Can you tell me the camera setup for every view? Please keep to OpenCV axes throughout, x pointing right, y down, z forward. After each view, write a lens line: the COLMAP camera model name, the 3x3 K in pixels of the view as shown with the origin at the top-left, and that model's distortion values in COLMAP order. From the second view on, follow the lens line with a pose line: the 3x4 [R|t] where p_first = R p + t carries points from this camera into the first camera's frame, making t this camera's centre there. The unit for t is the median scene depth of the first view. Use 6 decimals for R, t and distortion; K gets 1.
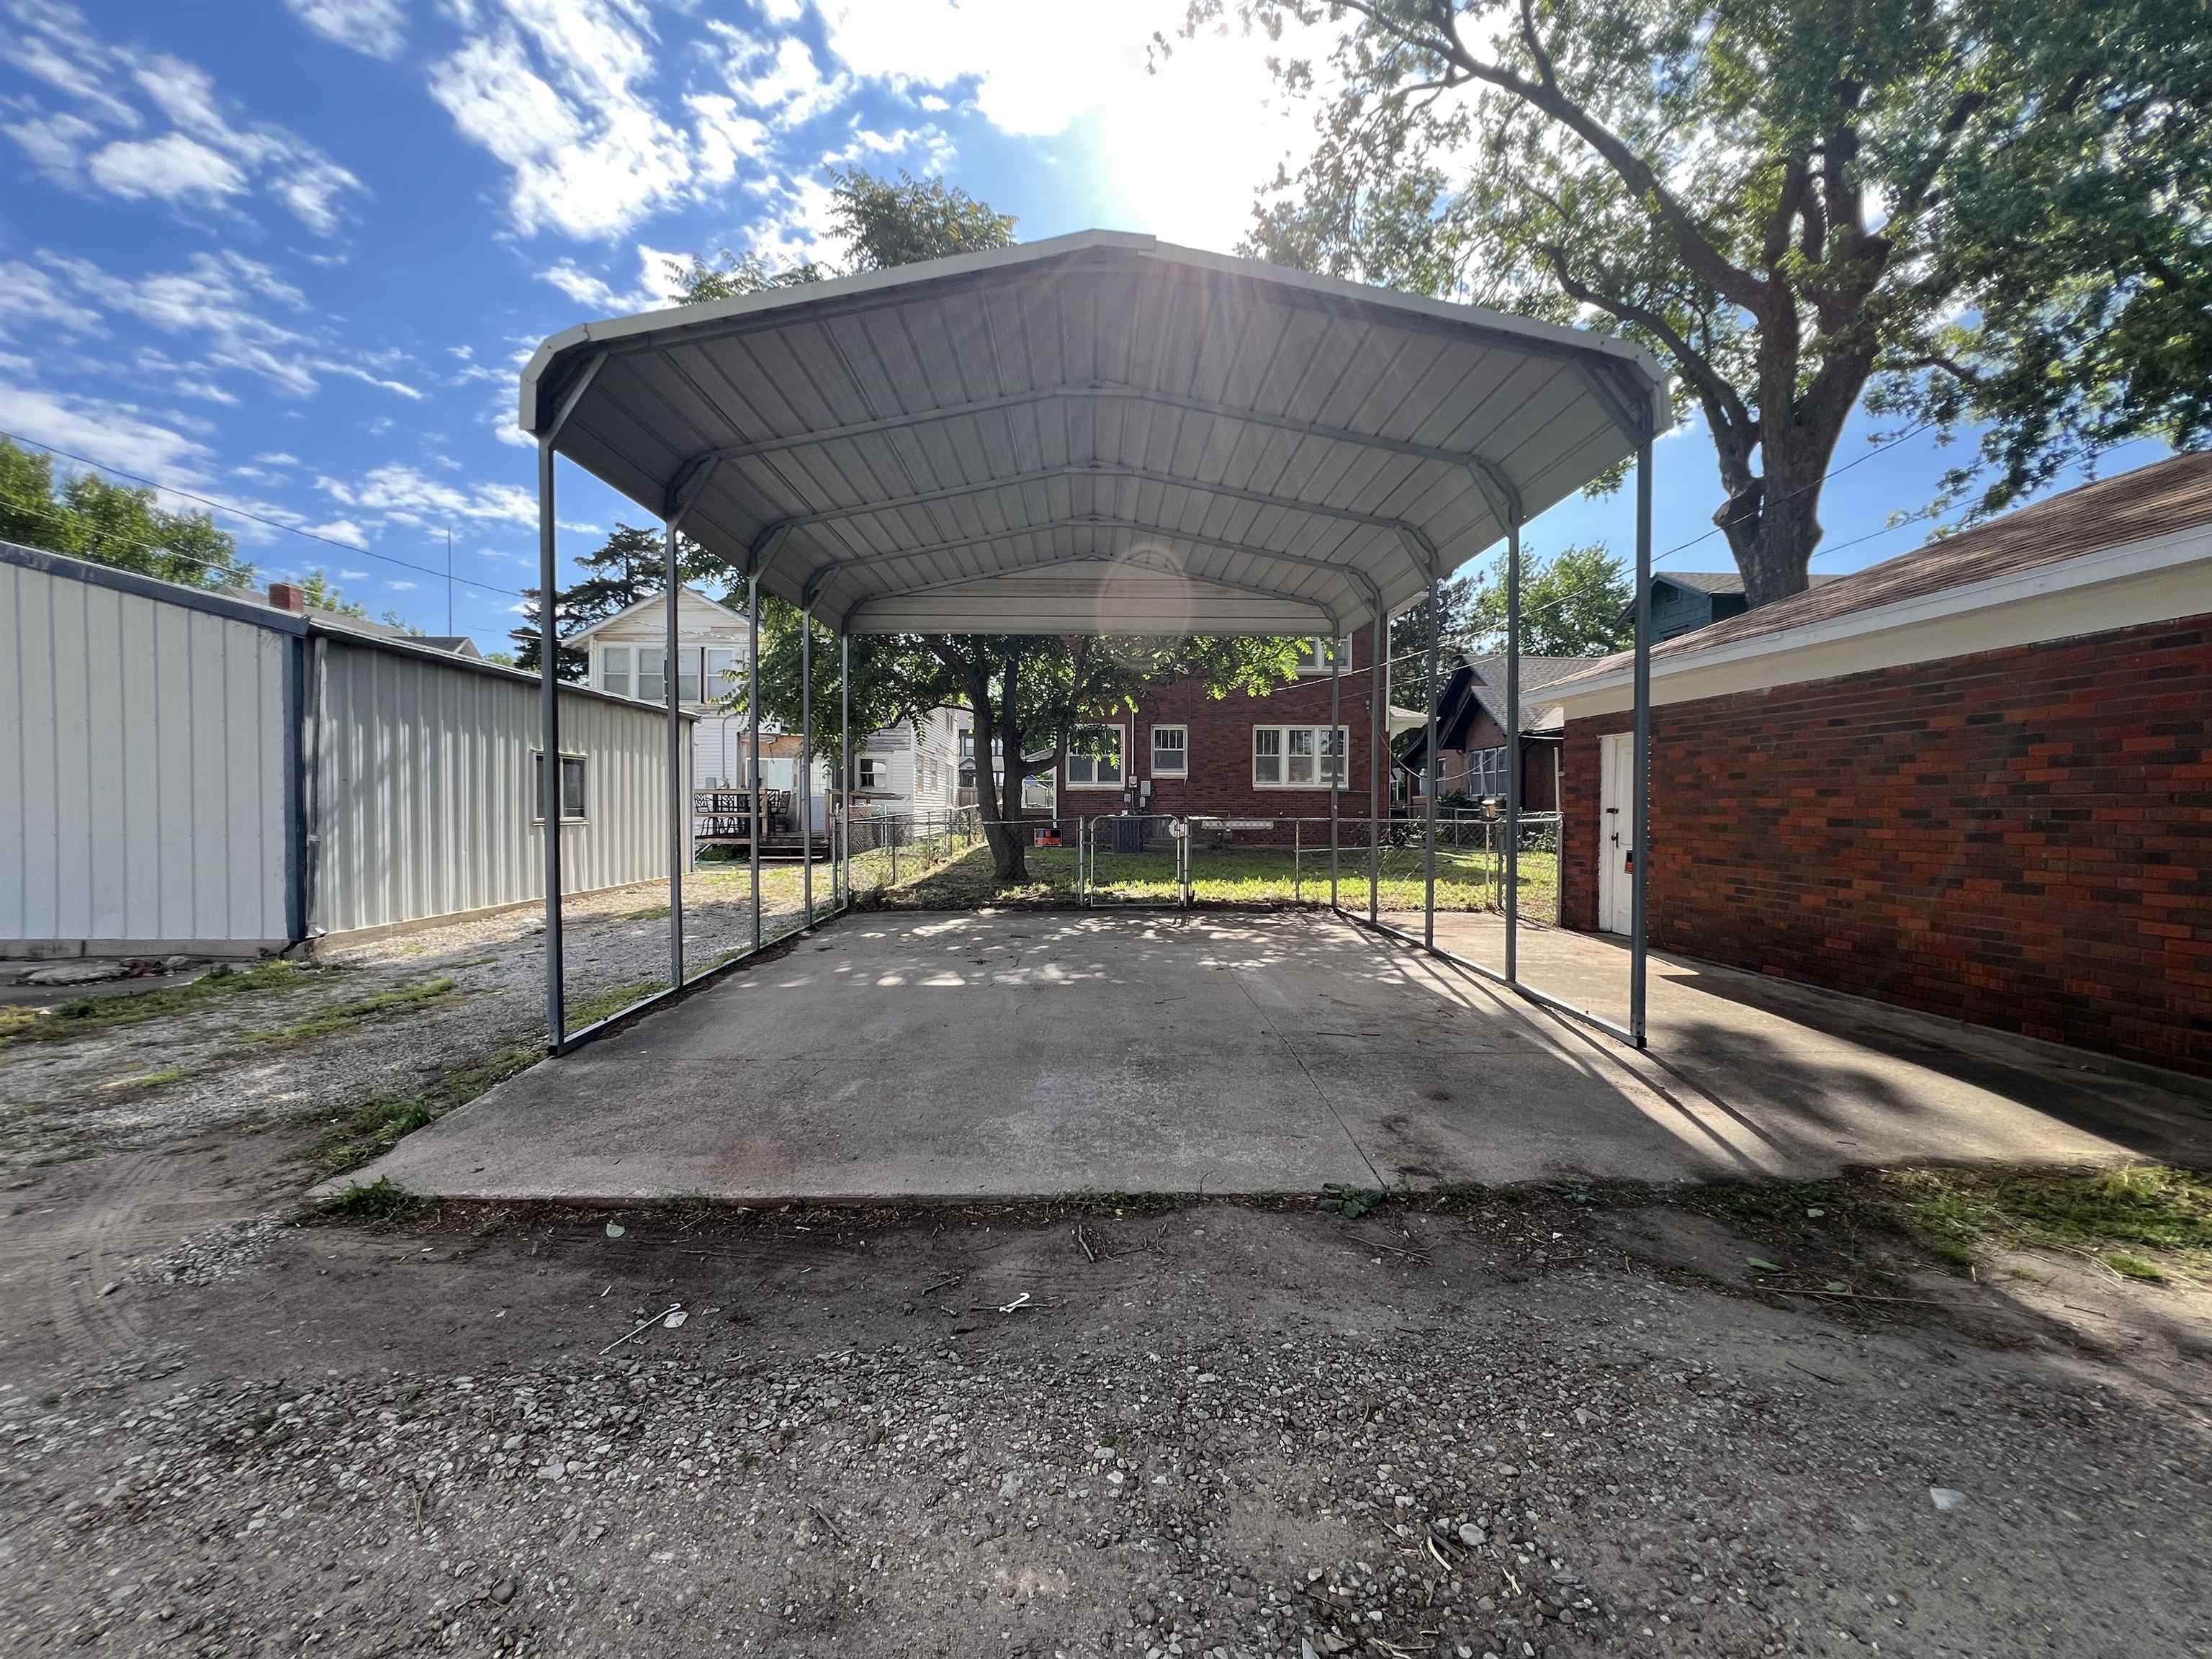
lens RADIAL K [[892.2, 0, 1109.1], [0, 892.2, 822.3], [0, 0, 1]] dist [0.001988, 0.000240]
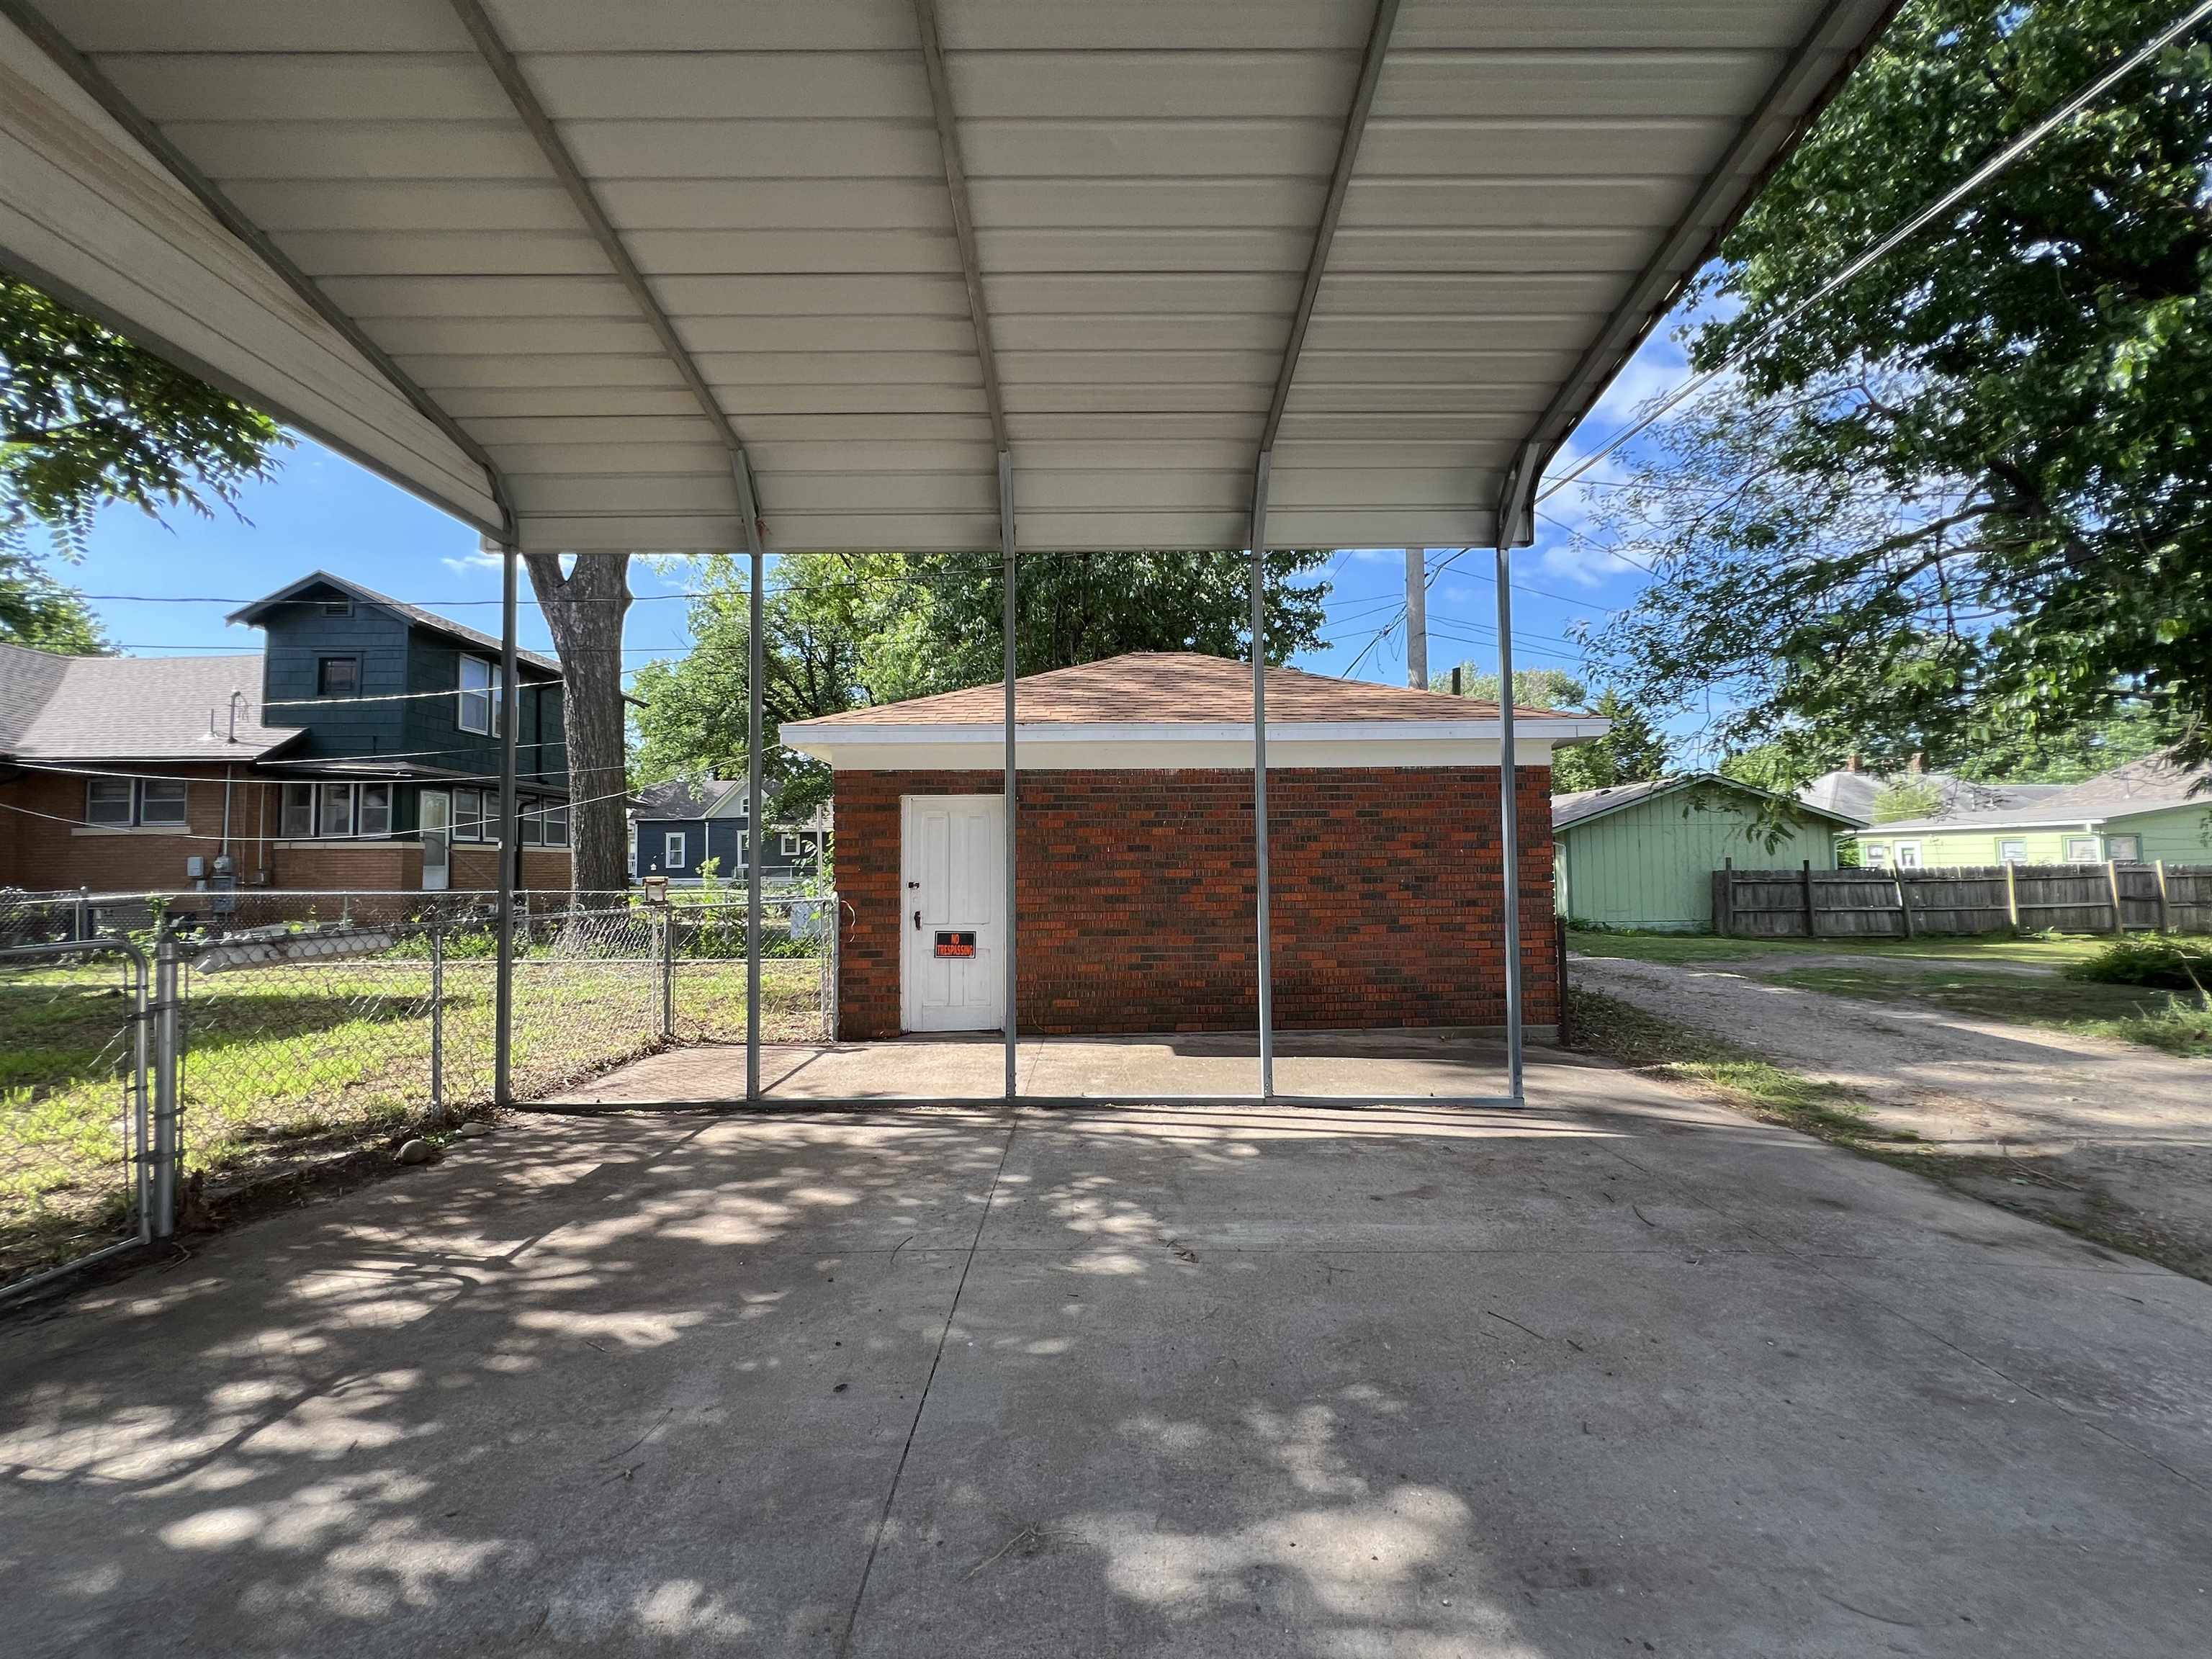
lens RADIAL K [[892.2, 0, 1102.6], [0, 892.2, 818.0], [0, 0, 1]] dist [0.001988, 0.000240]
pose [[0.015304, 0.048664, 0.998698, -0.362928], [0.031771, 0.998287, -0.049131, -0.040027], [-0.999378, 0.032481, 0.013732, 1.100817]]
